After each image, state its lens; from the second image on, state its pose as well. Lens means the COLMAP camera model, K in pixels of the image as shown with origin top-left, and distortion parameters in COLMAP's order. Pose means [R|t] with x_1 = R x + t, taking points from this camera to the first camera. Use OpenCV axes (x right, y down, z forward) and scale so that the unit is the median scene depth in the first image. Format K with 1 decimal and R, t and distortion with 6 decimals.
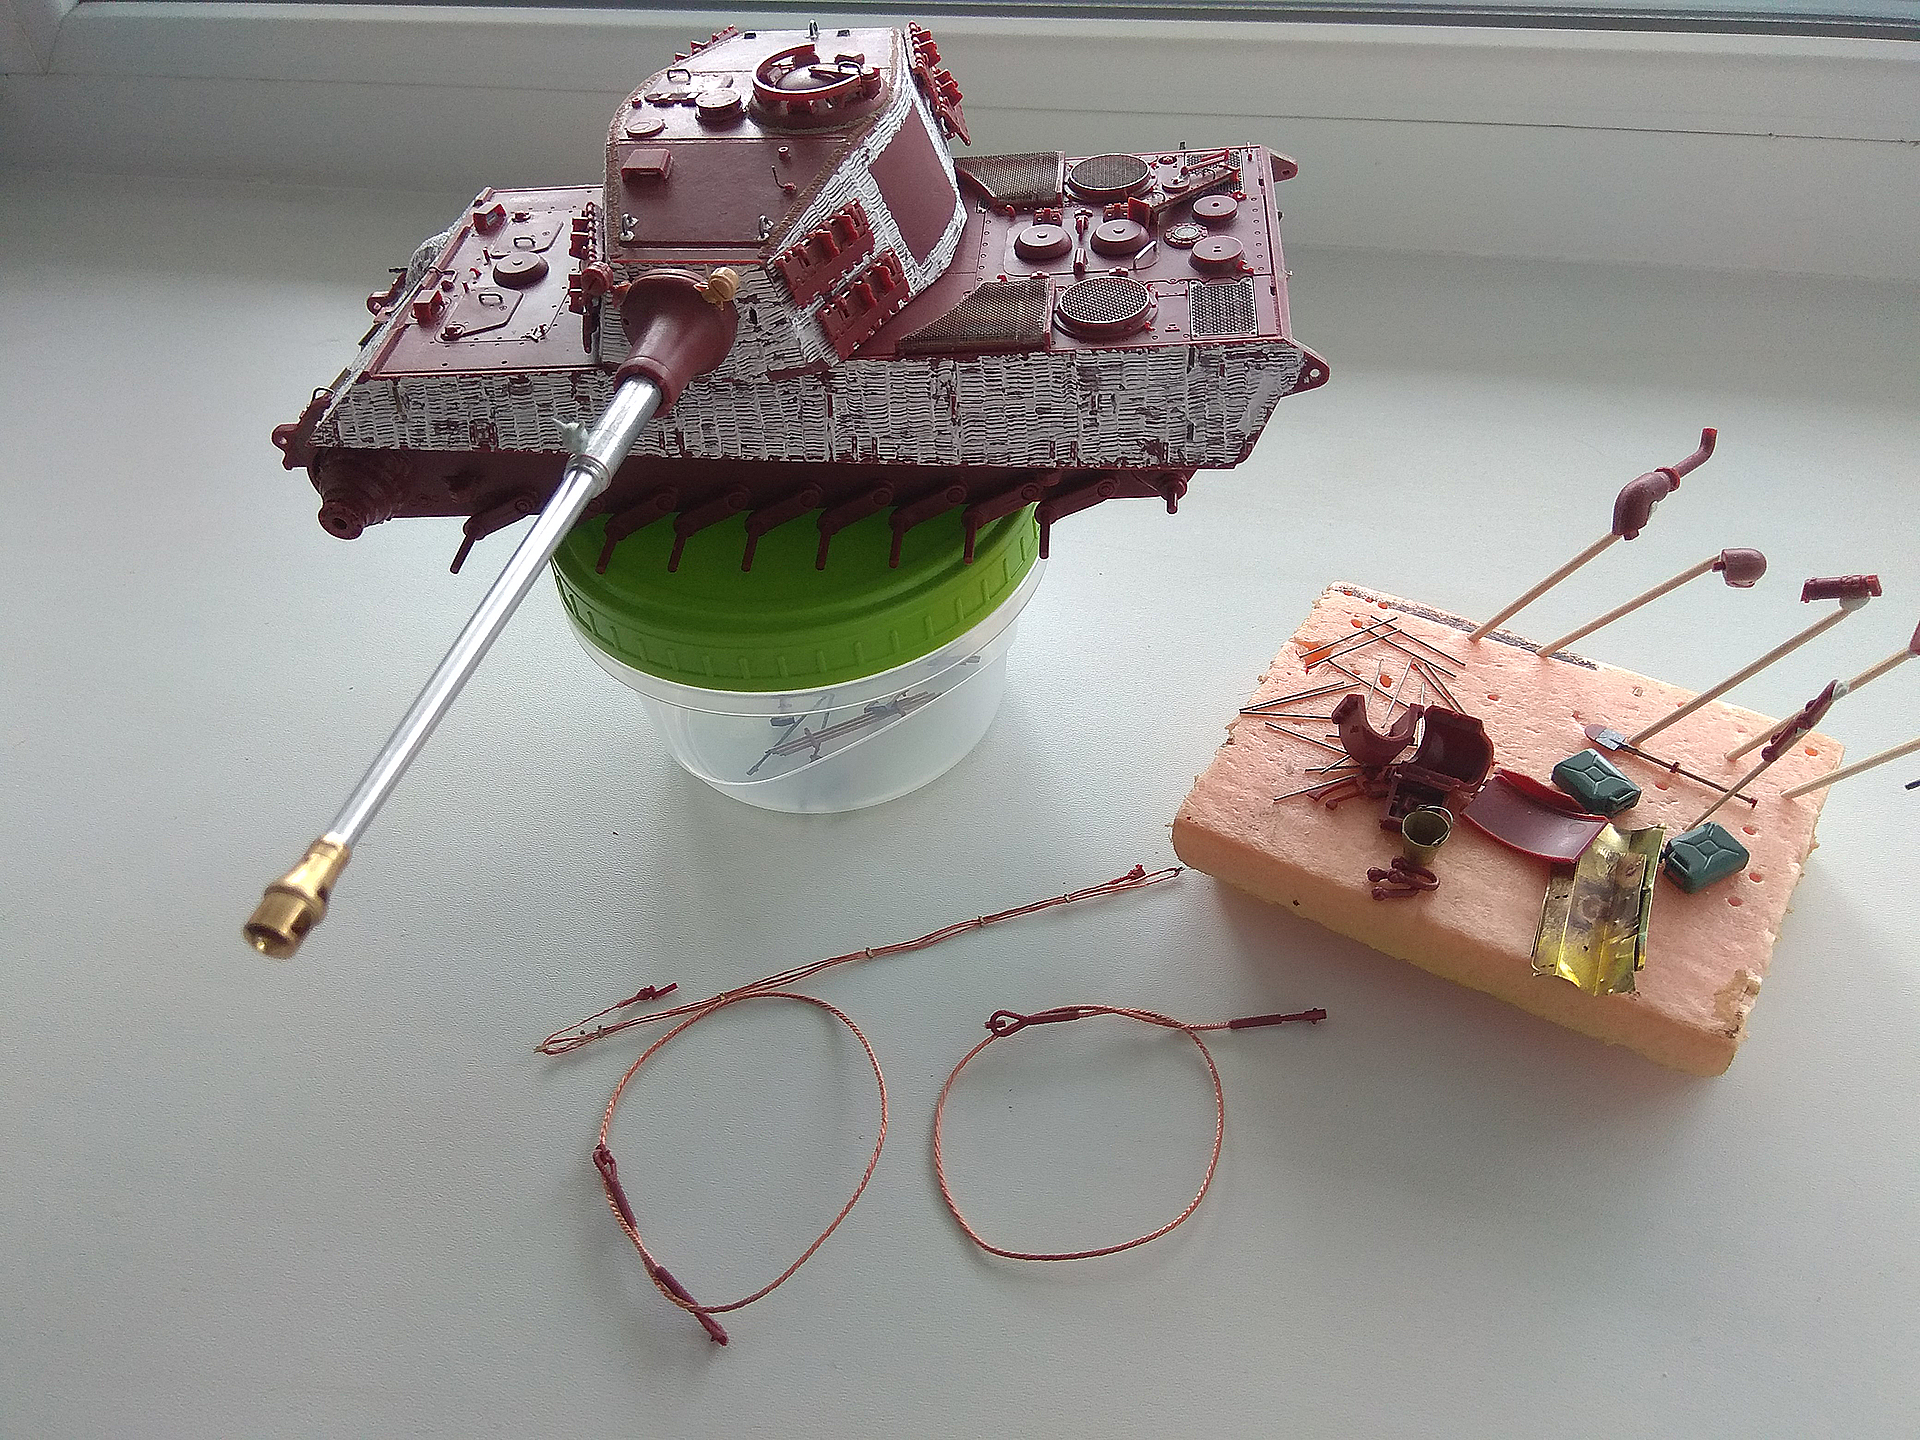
lens RADIAL K [[1536.0, 0, 907.6], [0, 1536.0, 723.3], [0, 0, 1]] dist [0.080199, -0.172961]
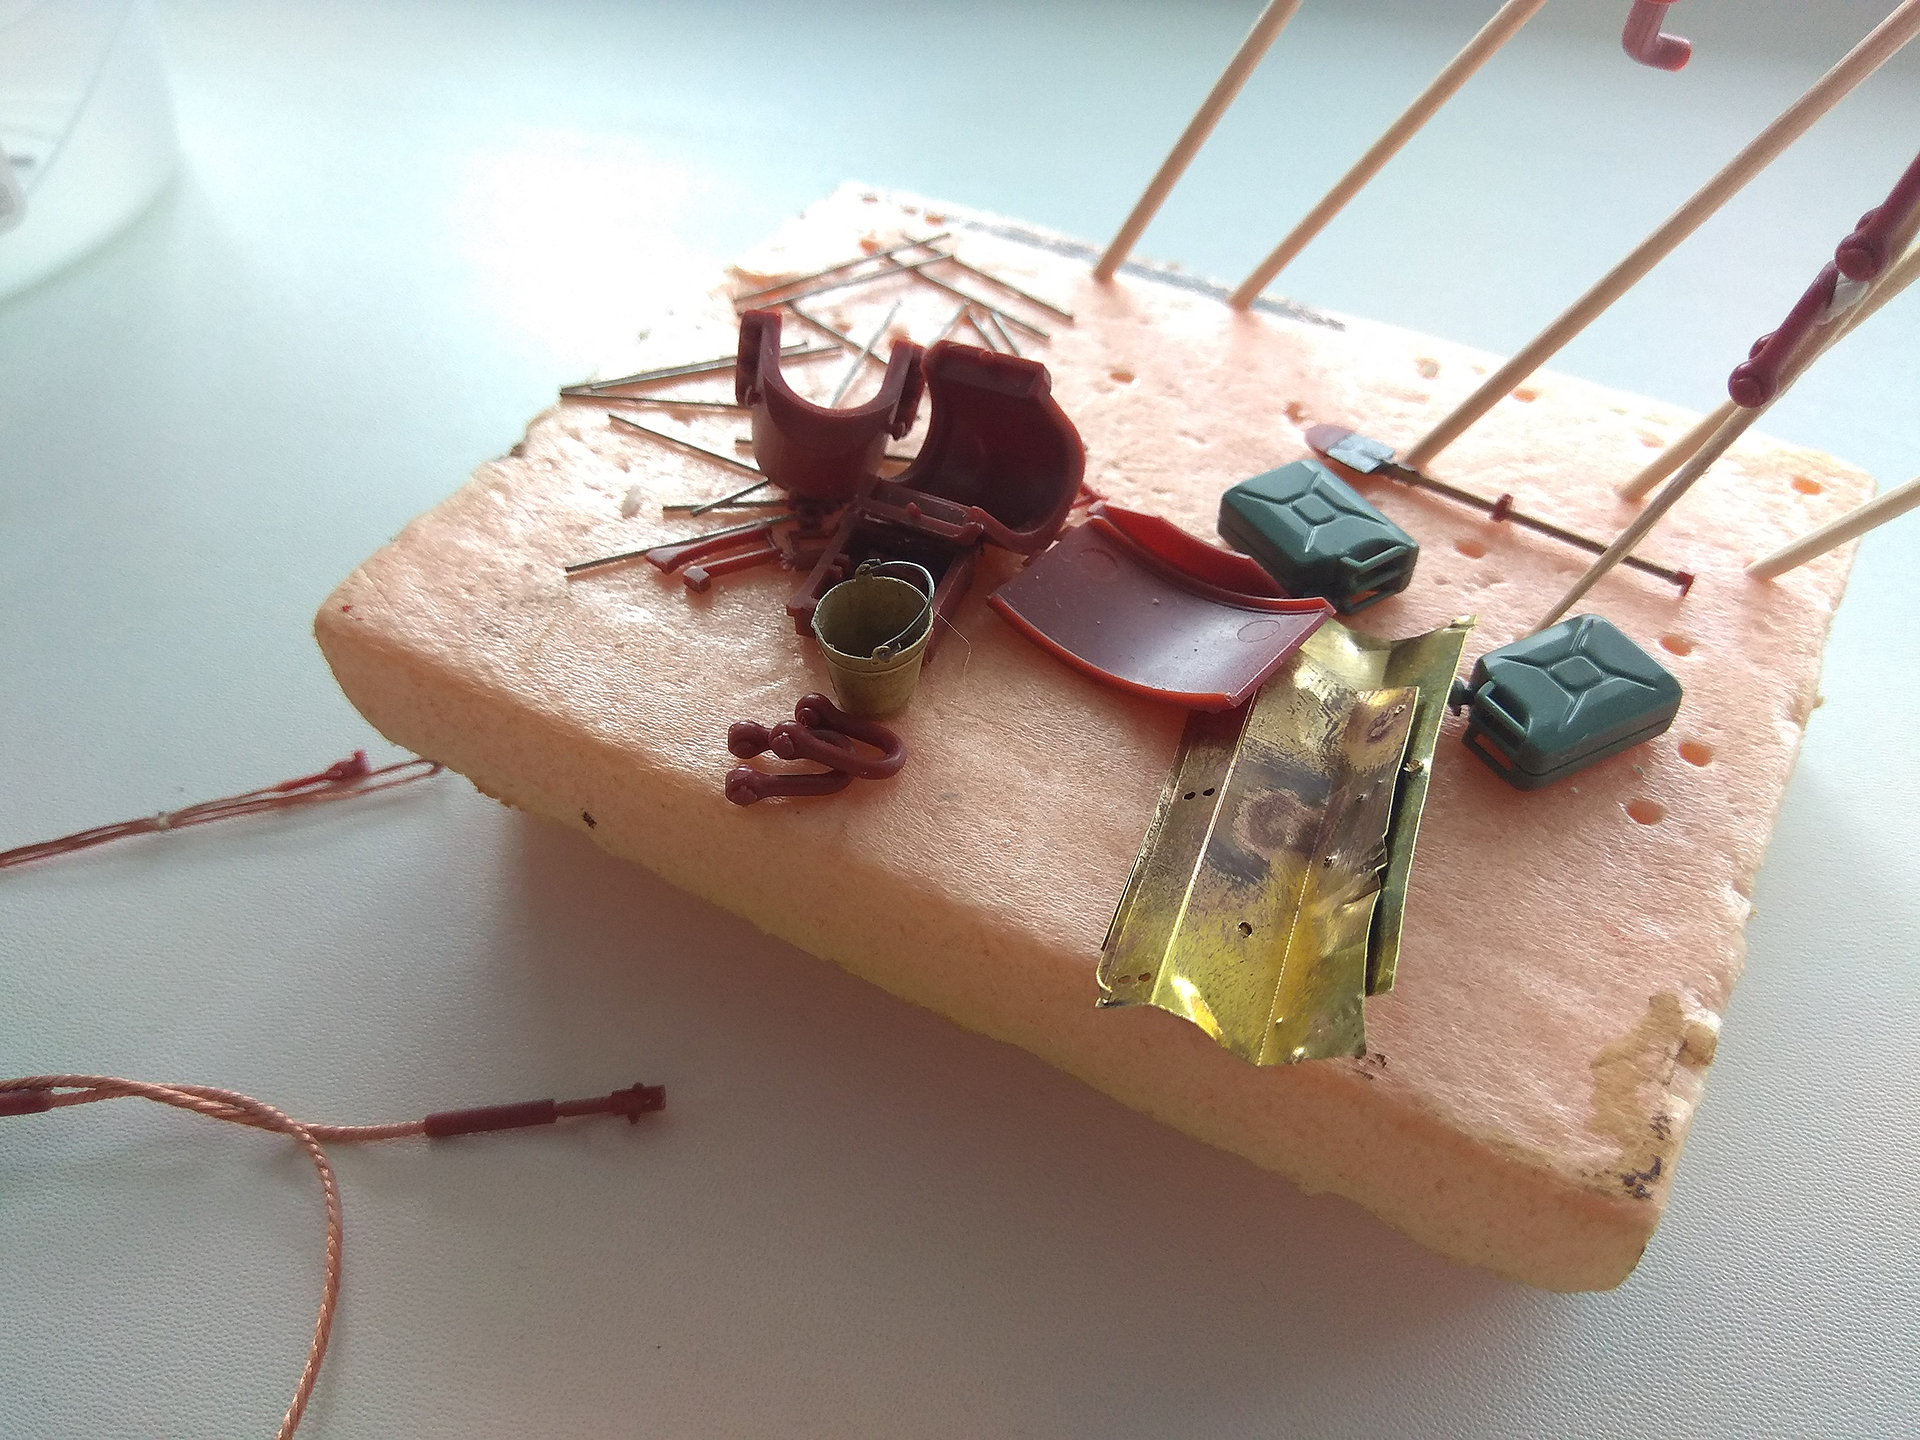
lens RADIAL K [[1418.6, 0, 1013.2], [0, 1418.6, 716.5], [0, 0, 1]] dist [0.078063, -0.172021]
pose [[0.994328, 0.022301, 0.103990, 0.330396], [-0.019866, 0.999505, -0.024395, 0.099451], [-0.104483, 0.022191, 0.994279, 0.641816]]
